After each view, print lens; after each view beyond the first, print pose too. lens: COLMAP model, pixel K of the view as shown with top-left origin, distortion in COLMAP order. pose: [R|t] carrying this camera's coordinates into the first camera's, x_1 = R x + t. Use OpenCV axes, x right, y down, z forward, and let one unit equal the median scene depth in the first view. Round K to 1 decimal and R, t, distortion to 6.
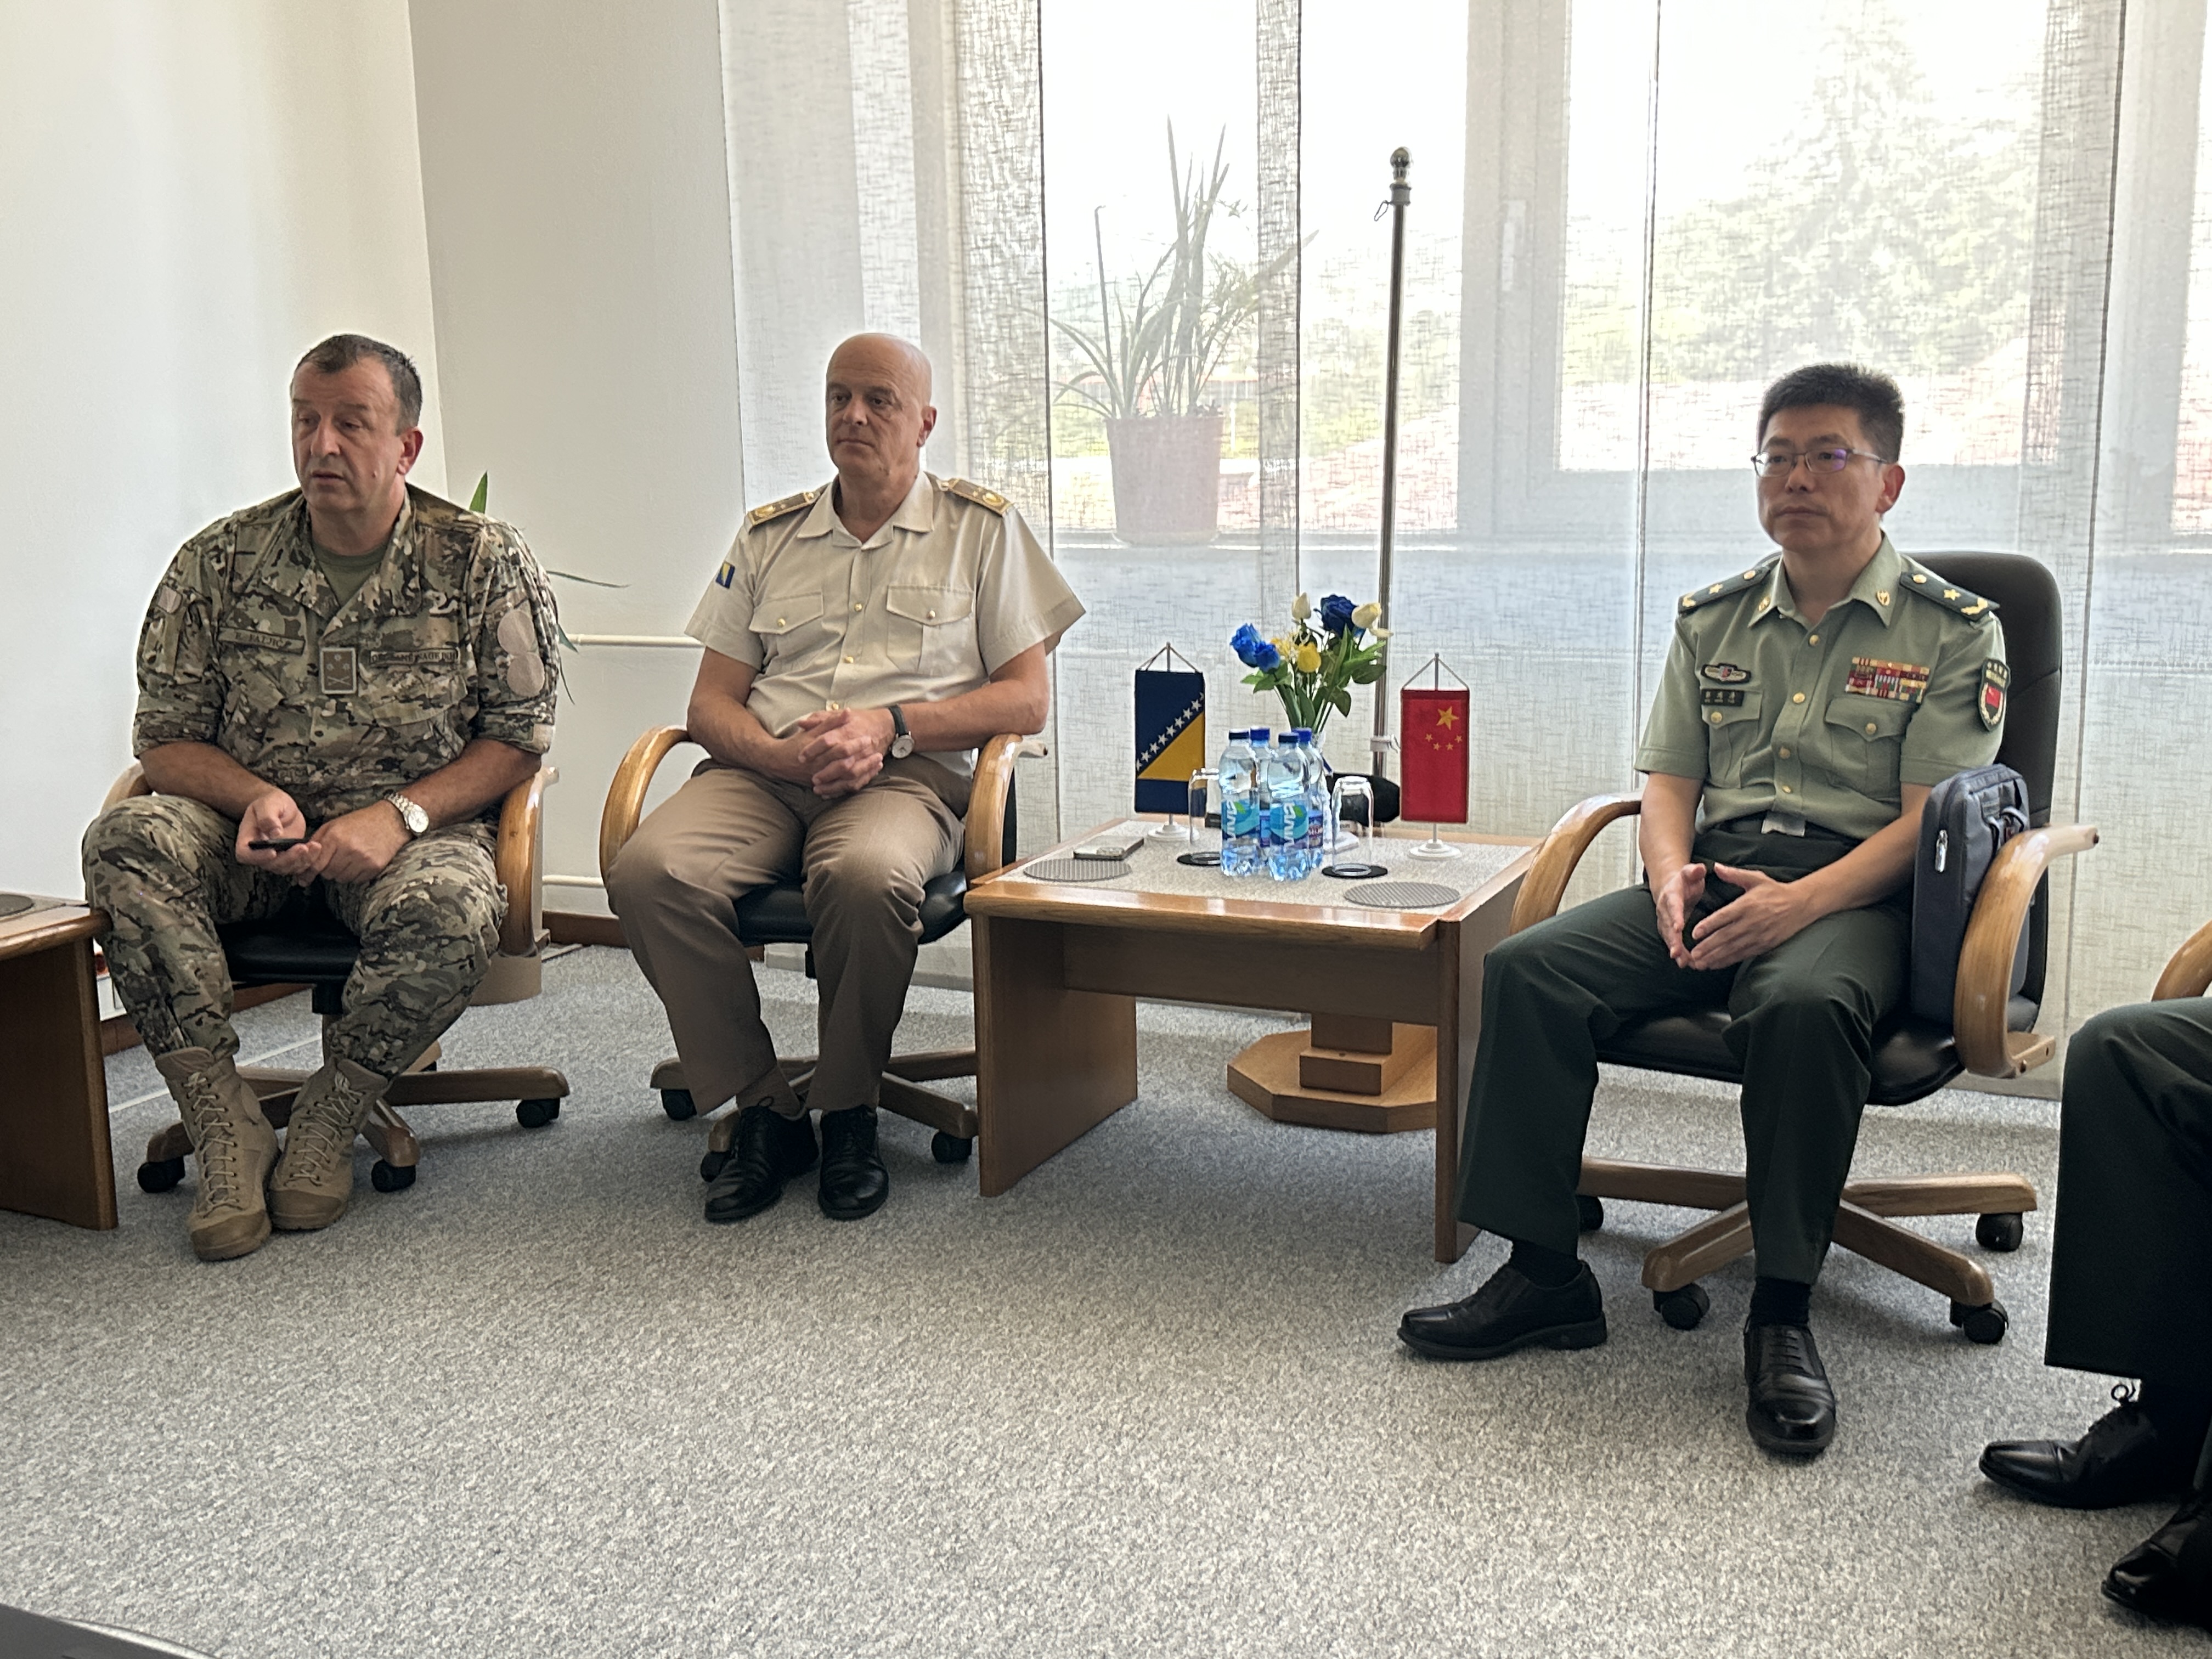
lens RADIAL K [[2320.9, 0, 1108.2], [0, 2320.9, 828.4], [0, 0, 1]] dist [0.051501, 0.000000]
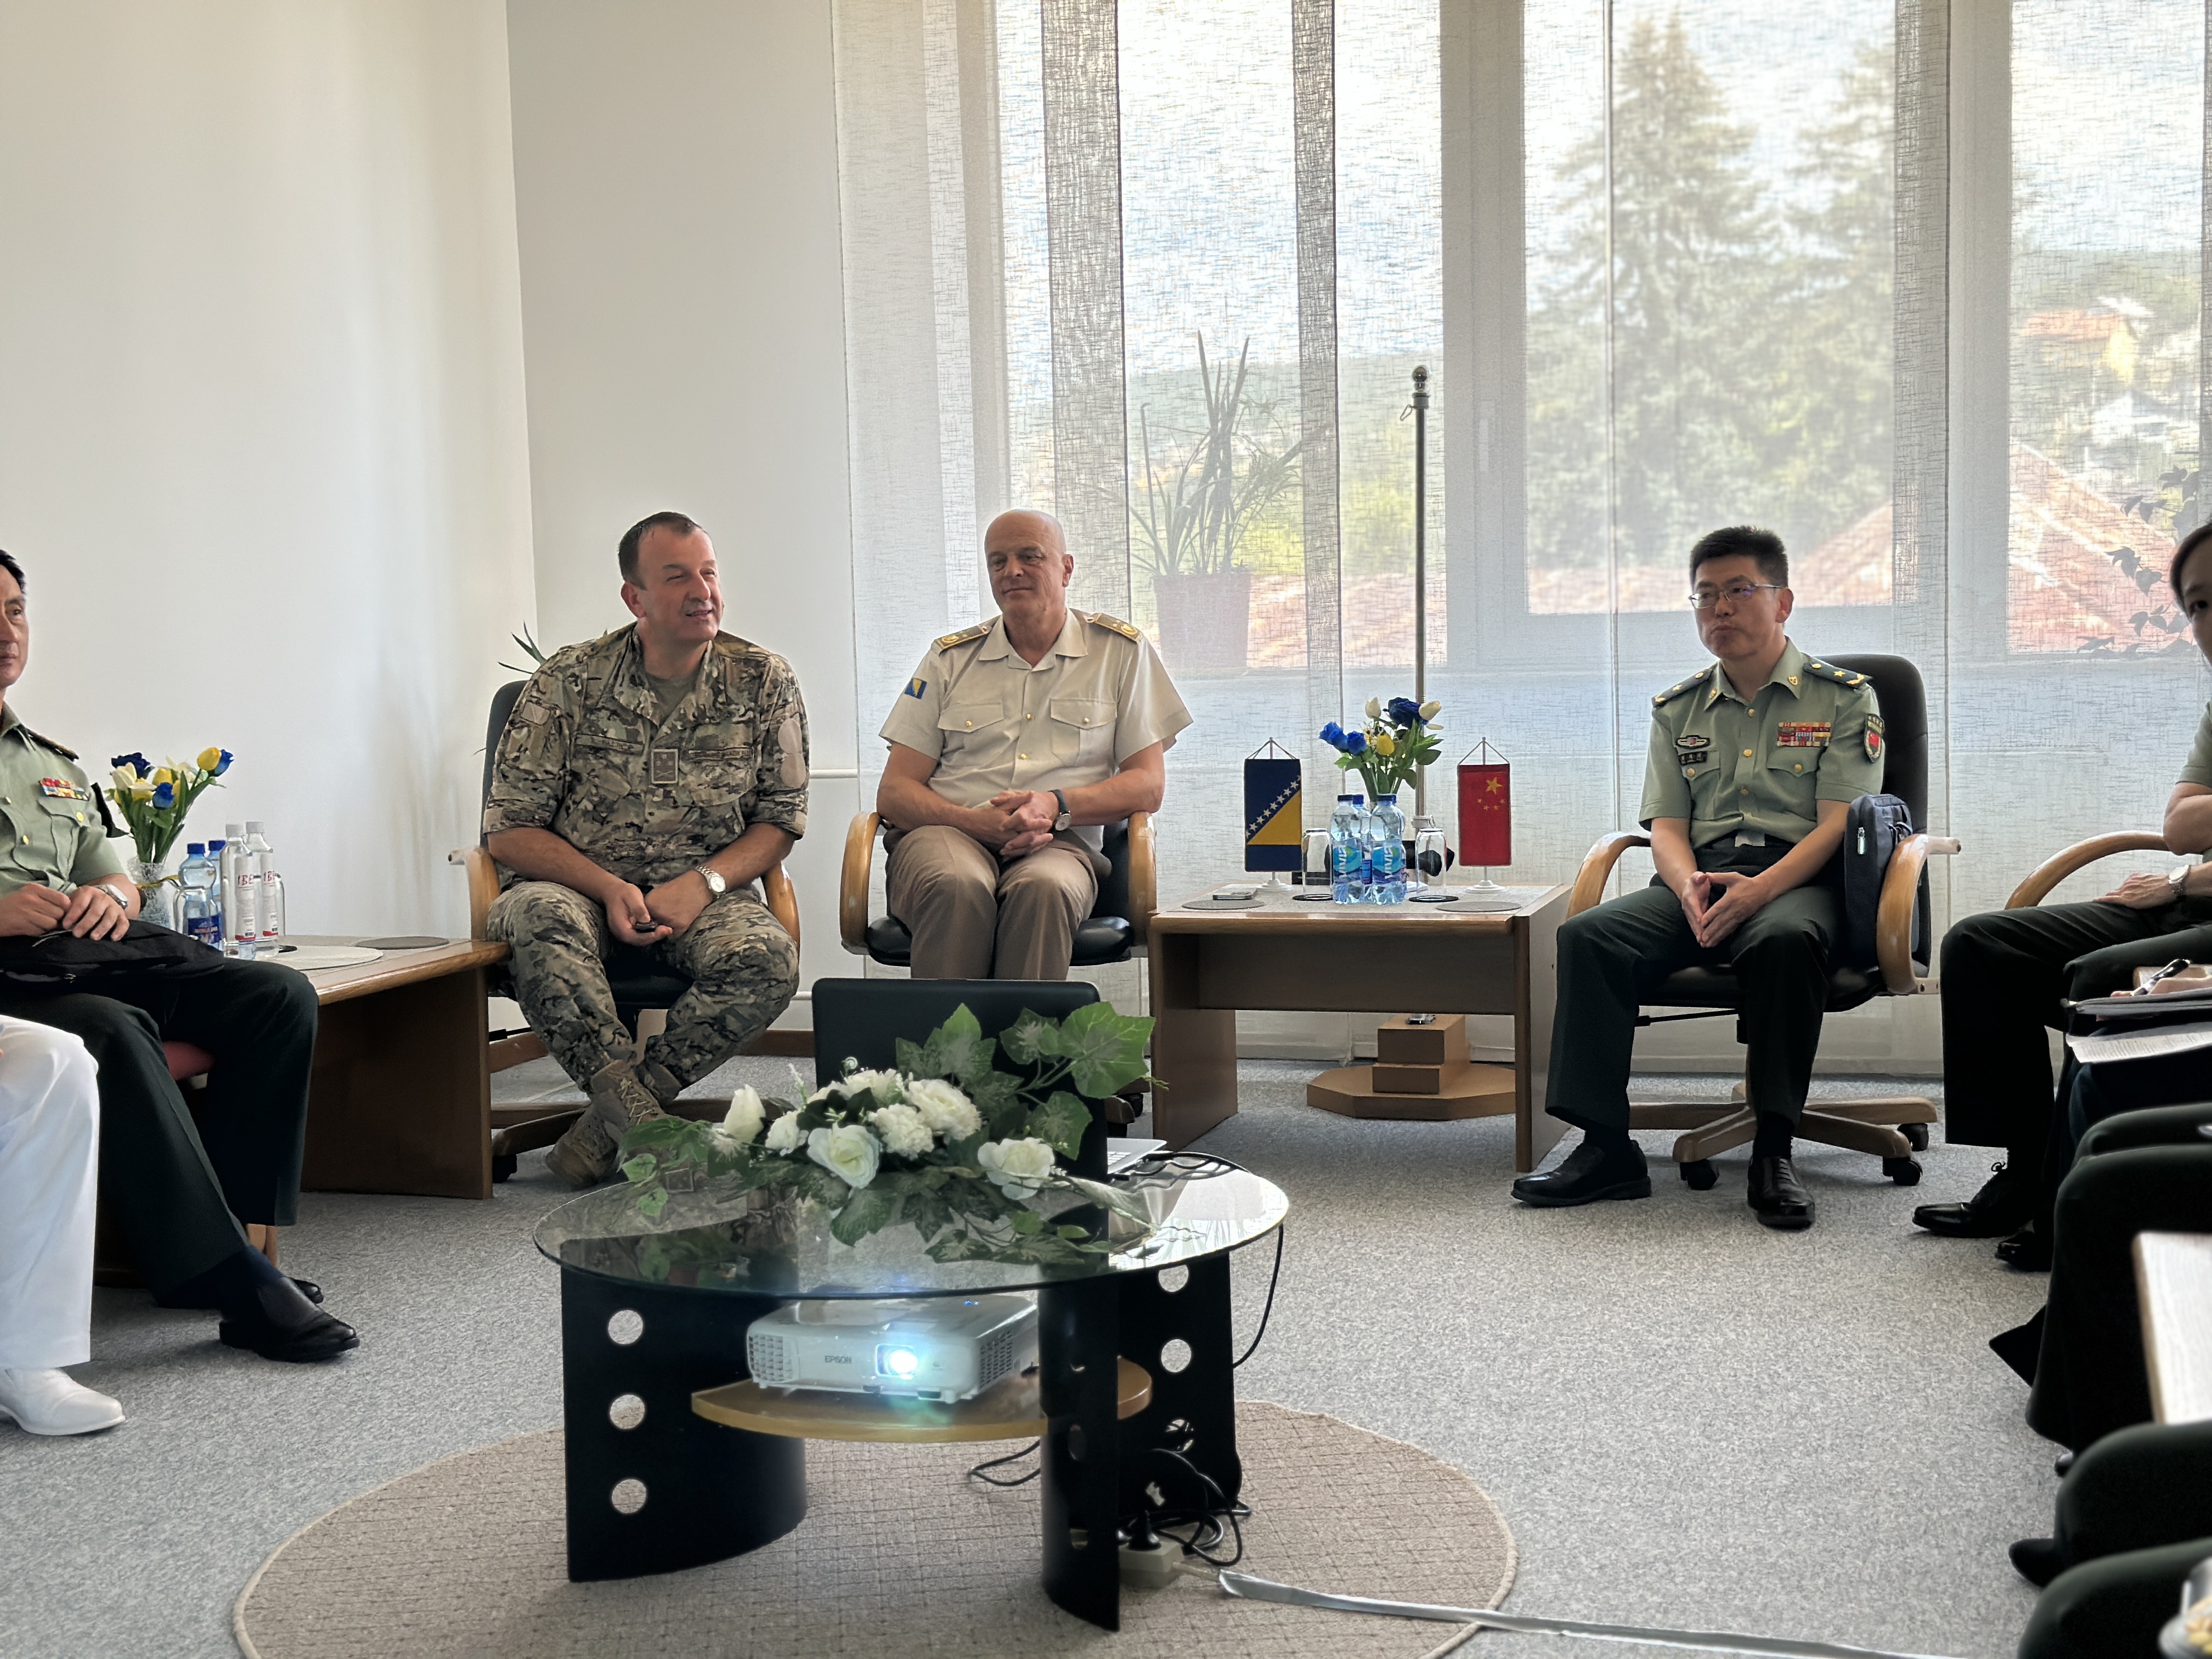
lens RADIAL K [[3051.0, 0, 1108.7], [0, 3051.0, 818.2], [0, 0, 1]] dist [0.151606, 0.000000]
pose [[0.991970, -0.022170, 0.124515, -0.292970], [0.034535, 0.994583, -0.098043, 0.136597], [-0.121667, 0.101556, 0.987362, -0.714073]]
